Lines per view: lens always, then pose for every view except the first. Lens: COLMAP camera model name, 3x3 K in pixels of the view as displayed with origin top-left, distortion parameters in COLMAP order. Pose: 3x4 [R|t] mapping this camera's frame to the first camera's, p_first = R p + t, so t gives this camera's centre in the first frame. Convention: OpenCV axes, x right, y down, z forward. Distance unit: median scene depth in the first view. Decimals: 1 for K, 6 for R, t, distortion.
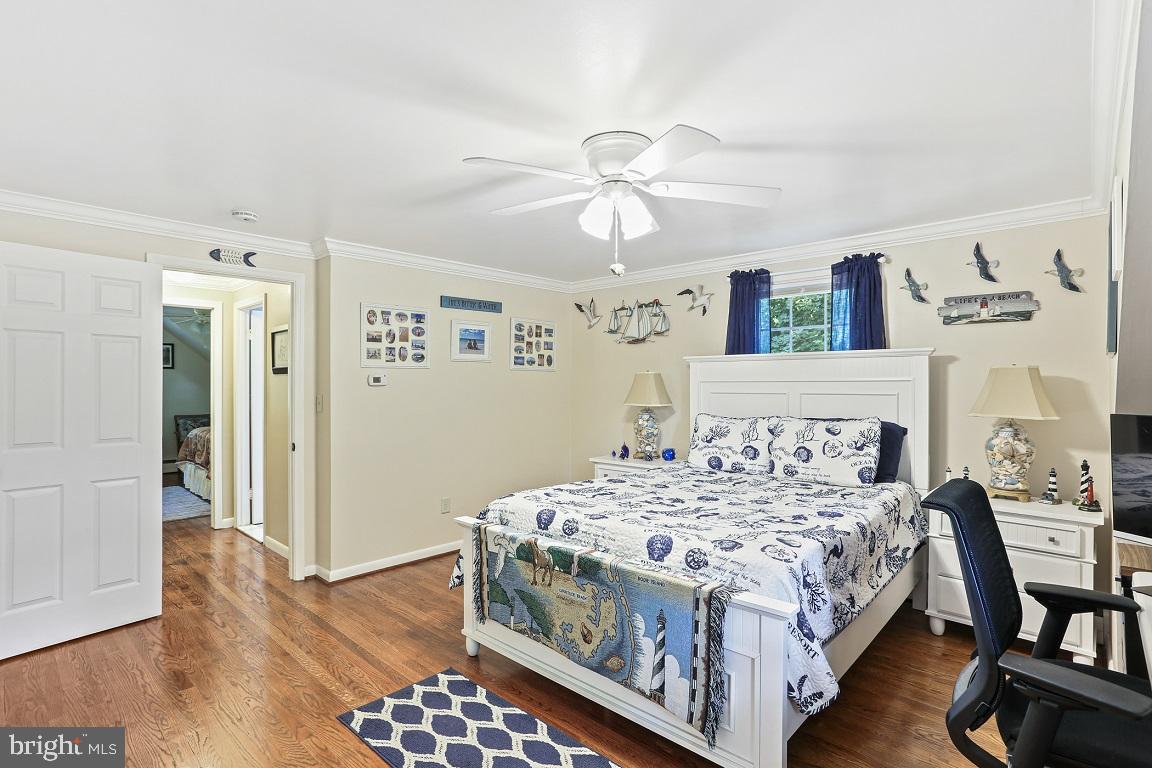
lens RADIAL K [[562.8, 0, 571.7], [0, 562.8, 372.1], [0, 0, 1]] dist [-0.043499, 0.029075]
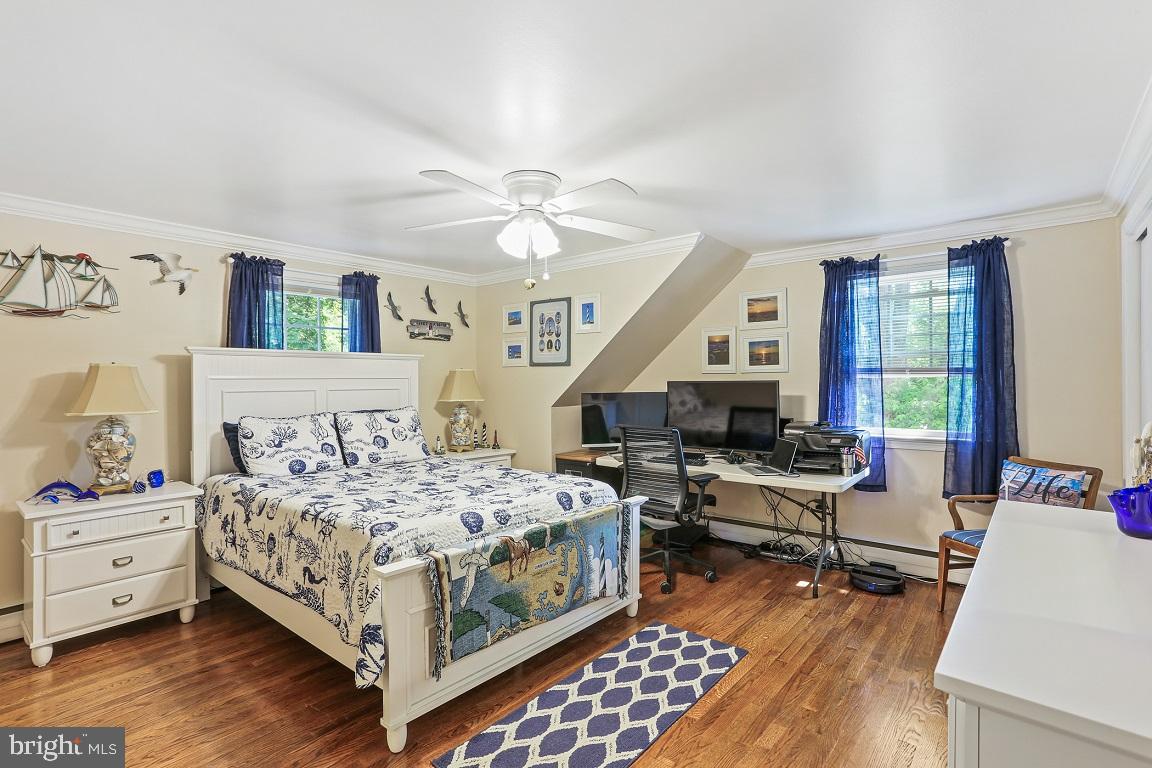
lens RADIAL K [[550.3, 0, 572.3], [0, 550.3, 380.8], [0, 0, 1]] dist [-0.045901, 0.027093]
pose [[-0.037099, 0.002151, 0.999309, -0.968482], [-0.011958, 0.999925, -0.002596, 0.026540], [-0.999240, -0.012046, -0.037070, 0.869501]]
